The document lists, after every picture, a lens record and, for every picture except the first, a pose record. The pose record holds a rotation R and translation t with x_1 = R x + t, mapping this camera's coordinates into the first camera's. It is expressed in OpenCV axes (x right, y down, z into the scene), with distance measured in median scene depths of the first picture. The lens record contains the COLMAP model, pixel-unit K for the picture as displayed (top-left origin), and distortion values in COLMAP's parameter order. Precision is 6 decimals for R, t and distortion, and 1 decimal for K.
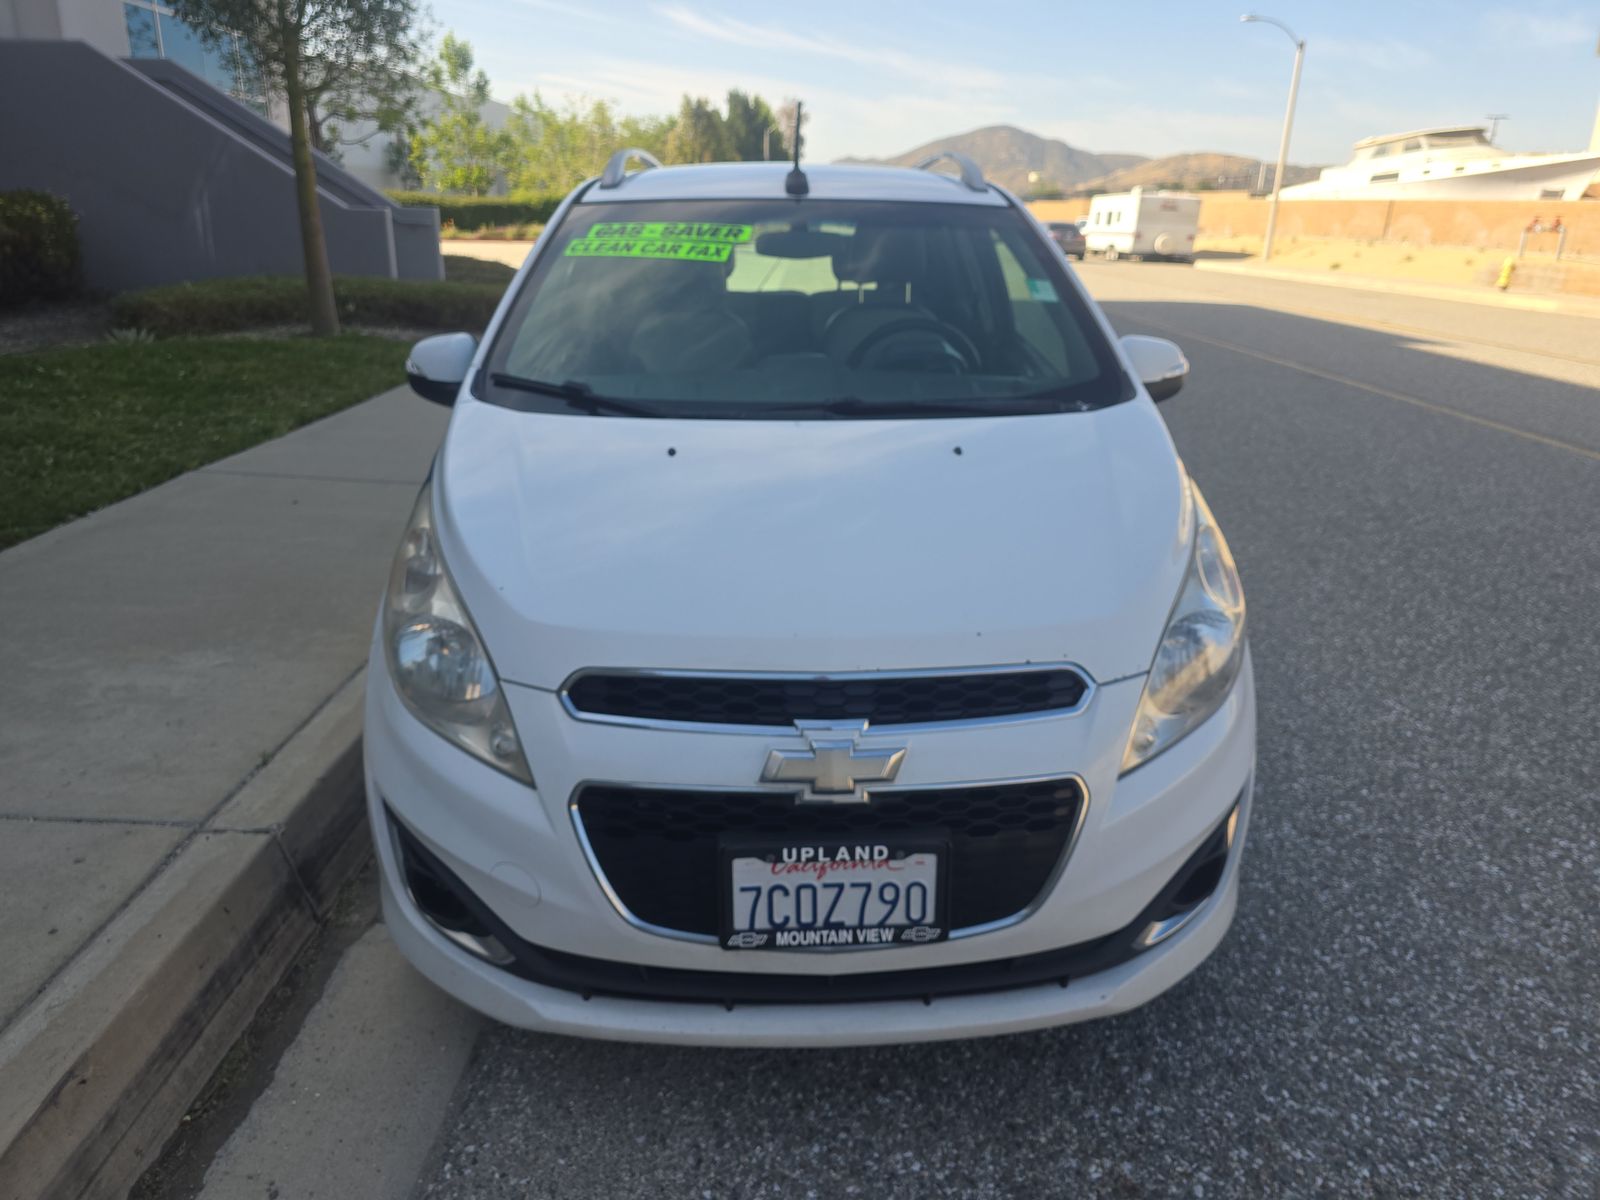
lens RADIAL K [[1097.6, 0, 811.1], [0, 1097.6, 608.9], [0, 0, 1]] dist [0.022855, -0.020051]
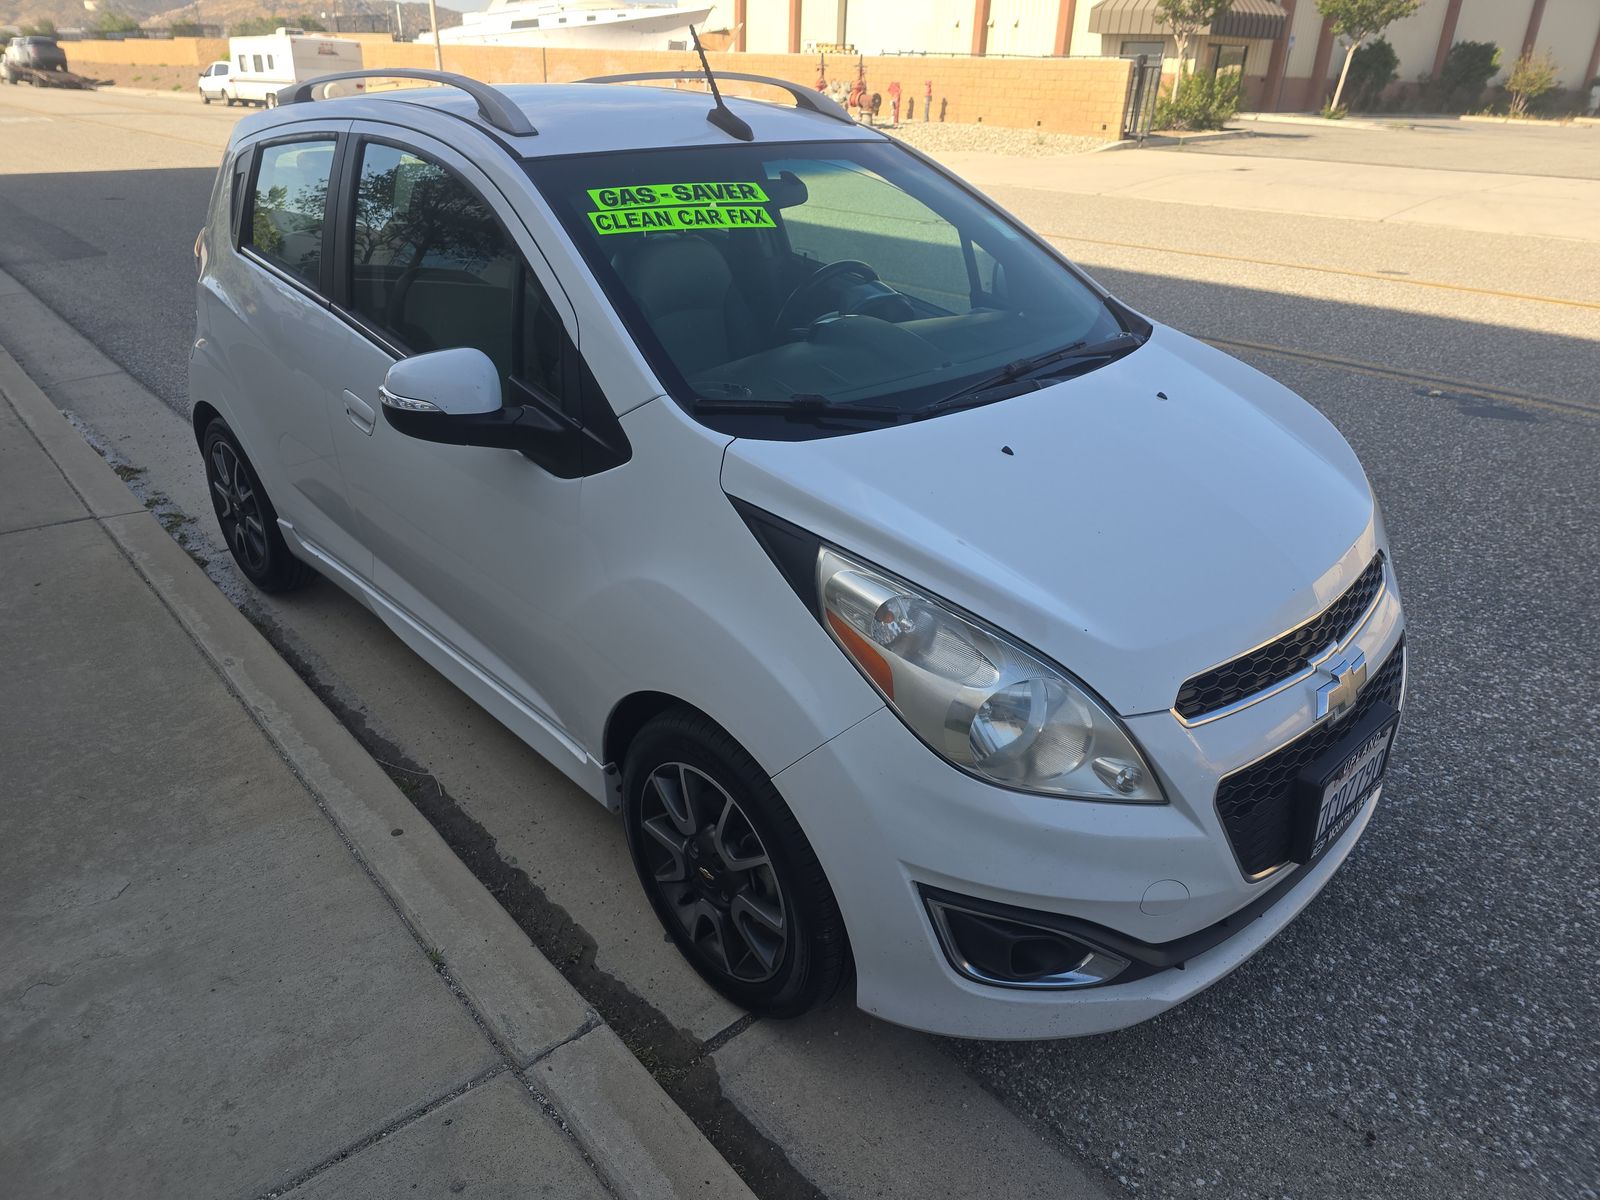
lens RADIAL K [[1097.6, 0, 794.3], [0, 1097.6, 595.1], [0, 0, 1]] dist [0.022855, -0.020051]
pose [[0.752878, -0.288035, 0.591786, -0.605328], [0.218275, 0.957537, 0.188361, -0.168216], [-0.620911, -0.012641, 0.783779, 0.229686]]
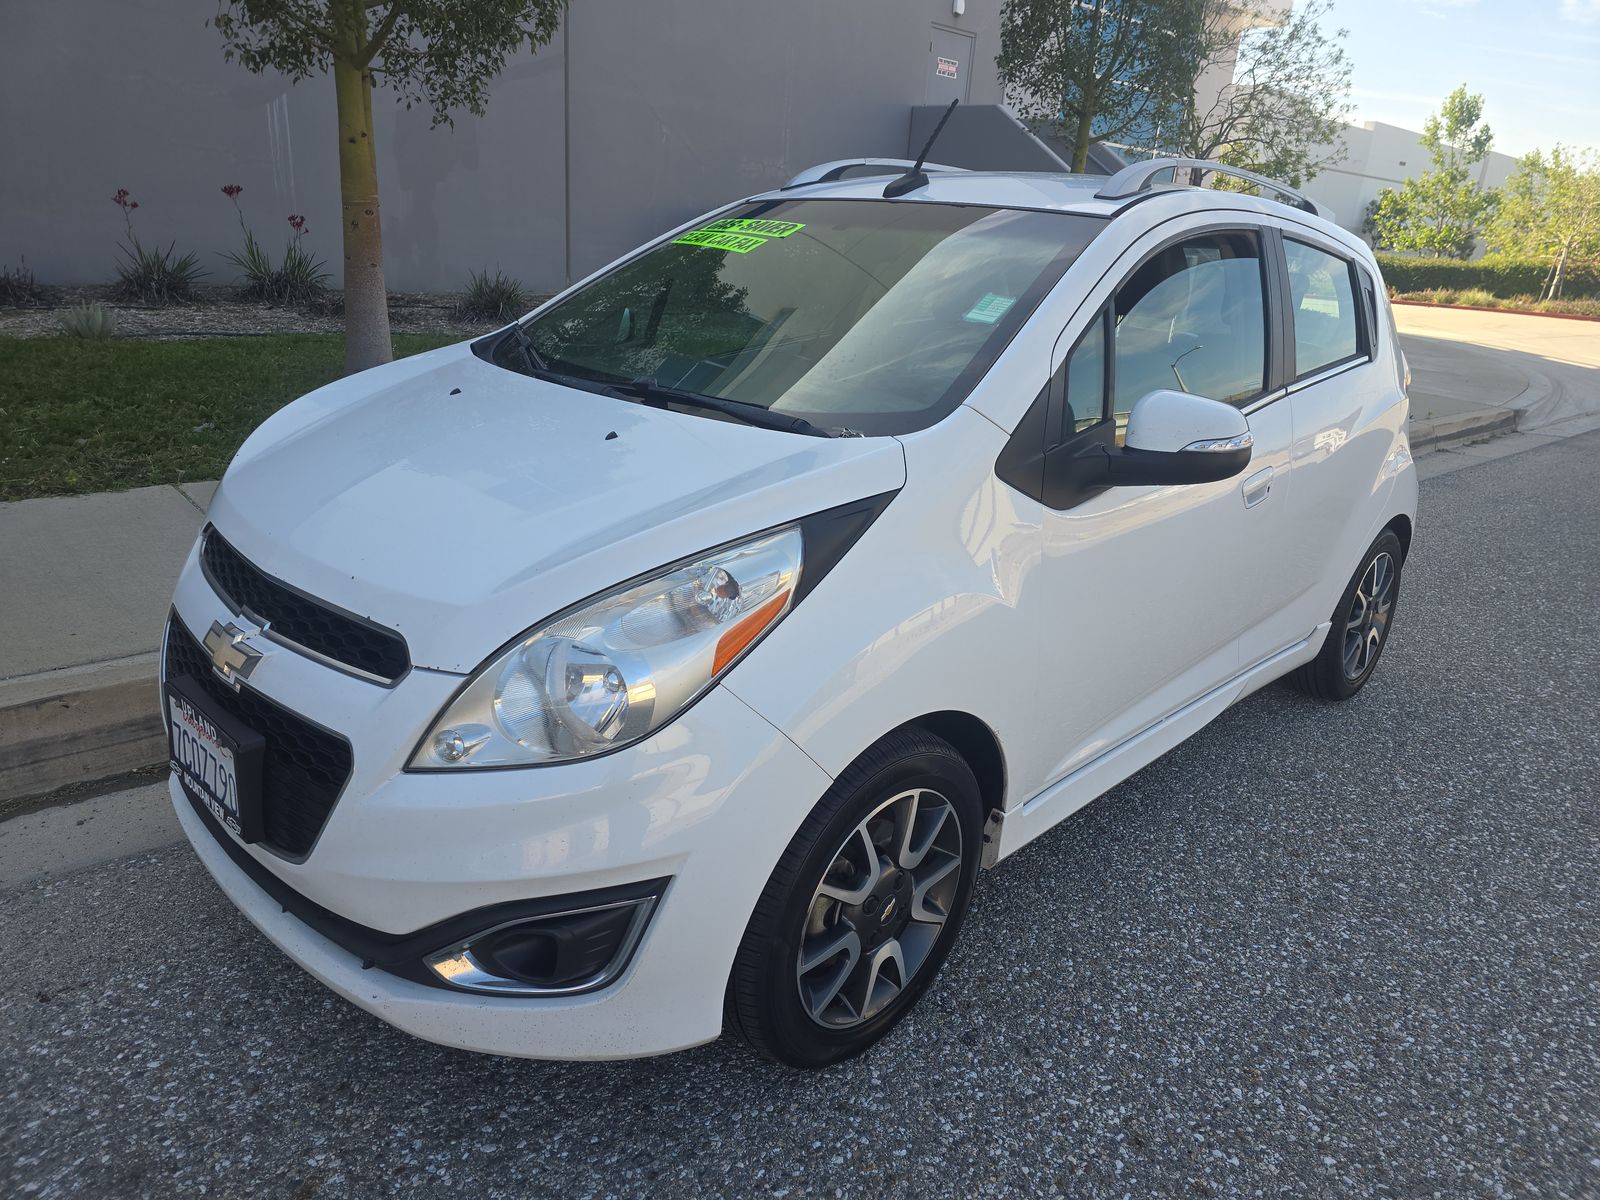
lens RADIAL K [[1097.6, 0, 804.7], [0, 1097.6, 592.0], [0, 0, 1]] dist [0.022855, -0.020051]
pose [[0.685393, 0.265017, -0.678235, 0.631783], [-0.304771, 0.950317, 0.063344, -0.086909], [0.661326, 0.163291, 0.732110, 0.296738]]
